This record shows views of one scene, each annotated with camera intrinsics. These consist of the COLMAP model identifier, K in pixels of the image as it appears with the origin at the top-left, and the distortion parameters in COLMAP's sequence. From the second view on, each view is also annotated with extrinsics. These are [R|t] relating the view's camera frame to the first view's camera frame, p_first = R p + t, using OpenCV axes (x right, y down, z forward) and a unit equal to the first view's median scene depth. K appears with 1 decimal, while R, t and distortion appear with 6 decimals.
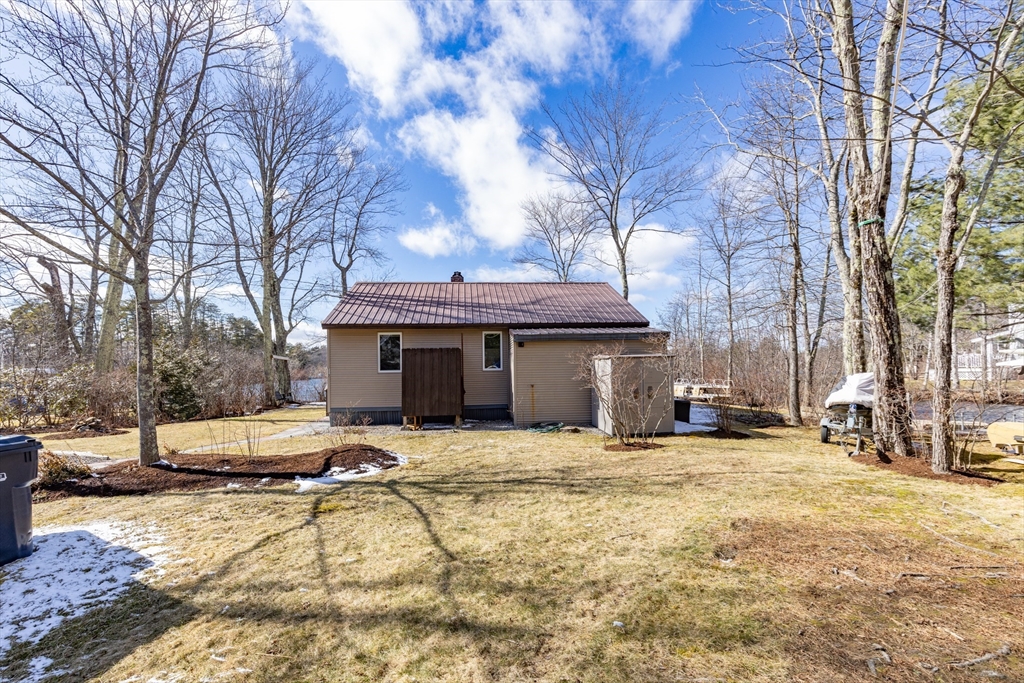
lens RADIAL K [[448.3, 0, 512.0], [0, 448.3, 341.5], [0, 0, 1]] dist [-0.000353, -0.000302]
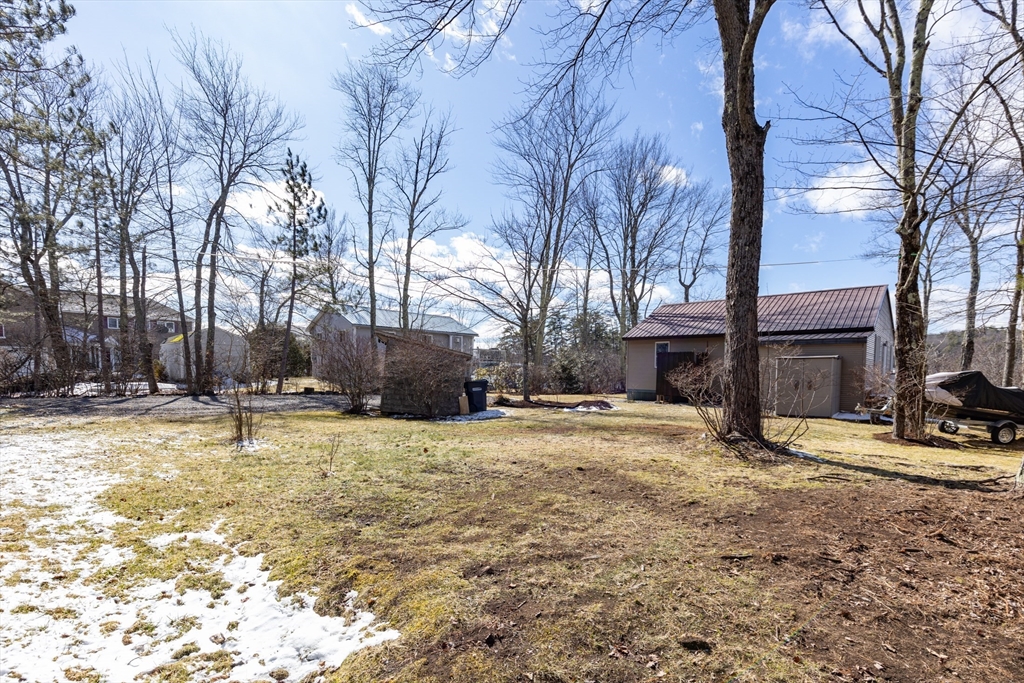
lens RADIAL K [[448.3, 0, 512.0], [0, 448.3, 341.5], [0, 0, 1]] dist [-0.000353, -0.000302]
pose [[0.651378, -0.017096, -0.758561, 0.528108], [0.012175, 0.999853, -0.012079, -0.008225], [0.758656, -0.001367, 0.651490, -0.344856]]
